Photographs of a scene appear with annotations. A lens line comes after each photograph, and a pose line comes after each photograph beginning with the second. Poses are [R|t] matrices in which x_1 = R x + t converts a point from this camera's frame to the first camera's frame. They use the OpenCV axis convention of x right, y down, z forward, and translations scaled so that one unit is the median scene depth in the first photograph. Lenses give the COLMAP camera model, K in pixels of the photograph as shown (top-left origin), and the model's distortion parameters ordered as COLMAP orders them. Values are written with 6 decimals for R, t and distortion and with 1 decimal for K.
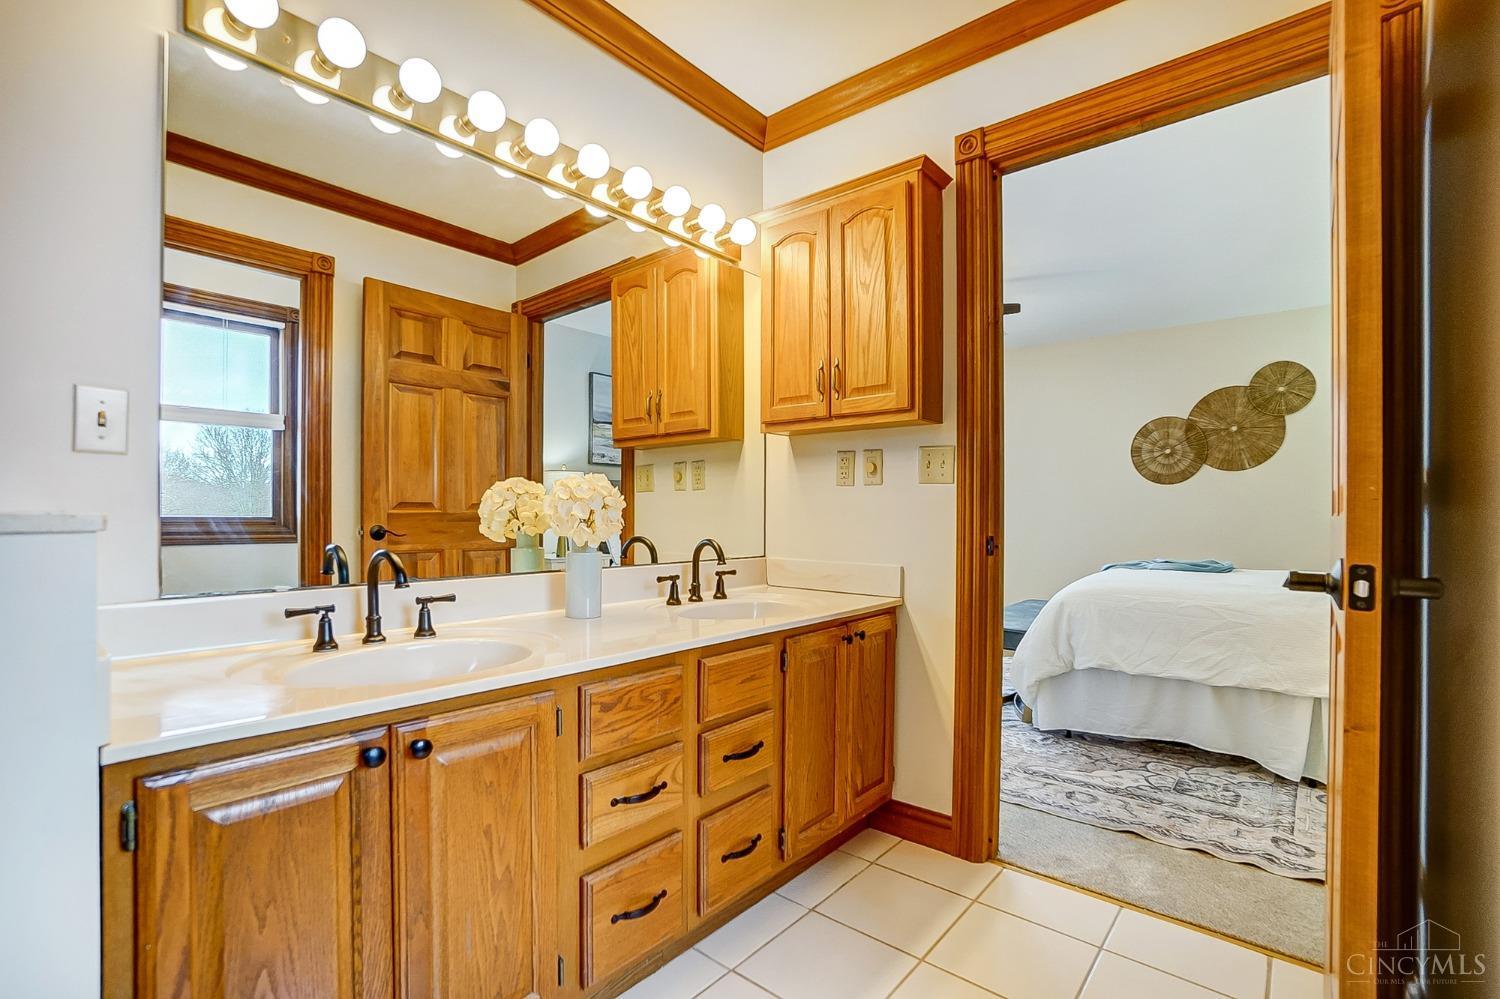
lens RADIAL K [[680.3, 0, 750.0], [0, 680.3, 499.5], [0, 0, 1]] dist [-0.040925, 0.000007]
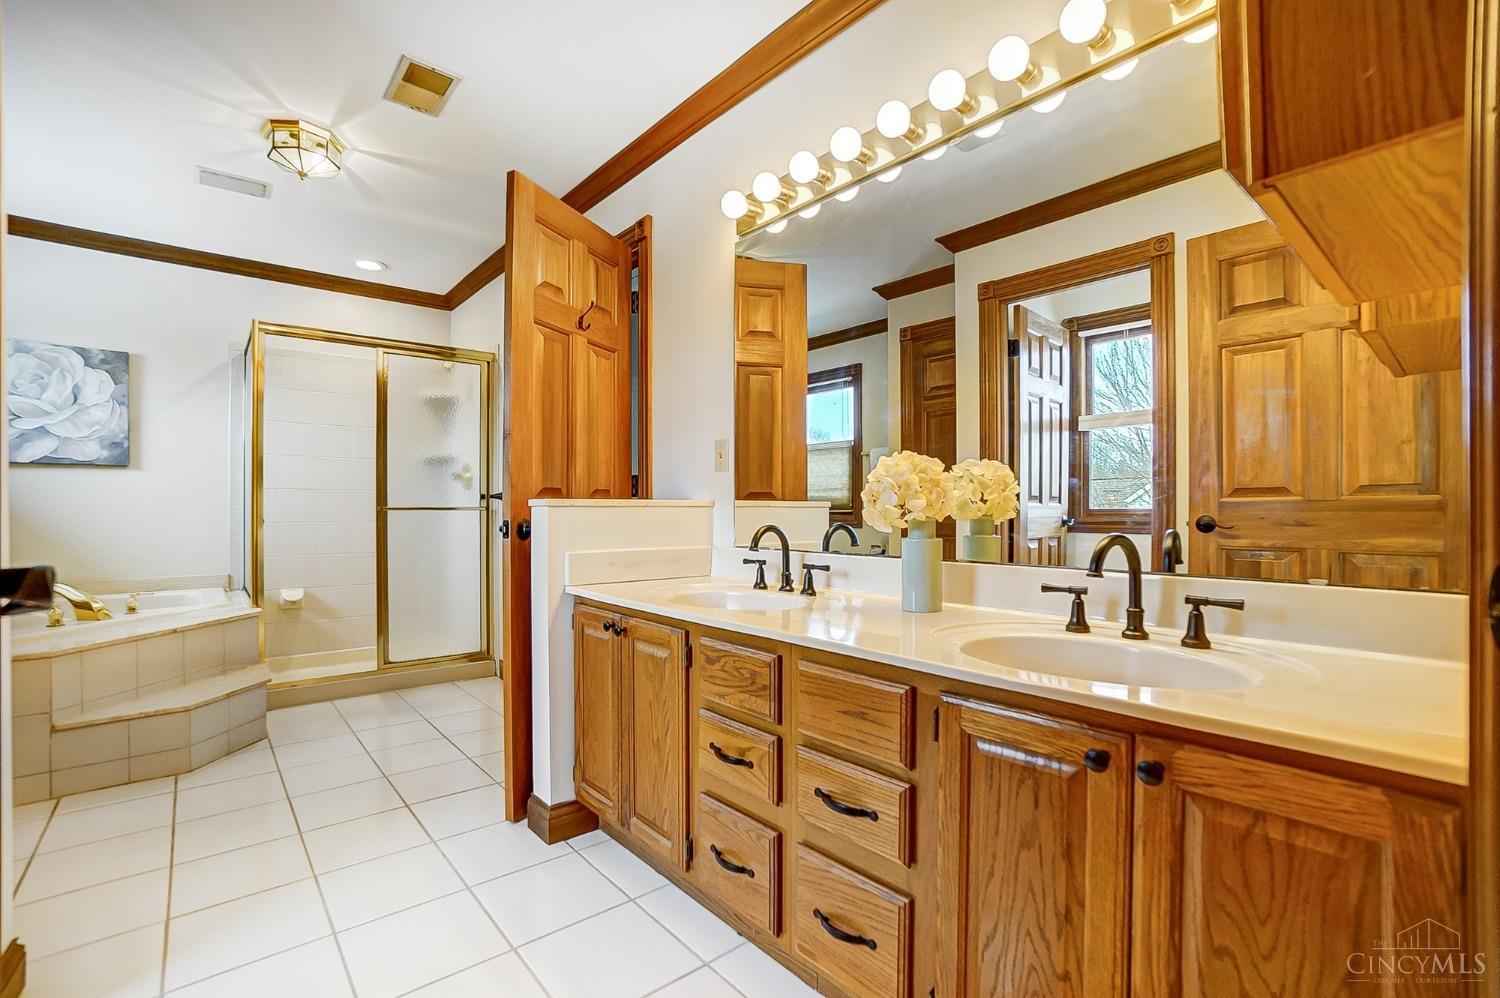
lens RADIAL K [[680.3, 0, 750.0], [0, 680.3, 499.0], [0, 0, 1]] dist [-0.040925, 0.000007]
pose [[-0.153246, -0.010689, -0.988130, 0.564238], [0.024884, 0.999583, -0.014672, 0.024983], [0.987875, -0.026837, -0.152916, 0.743980]]
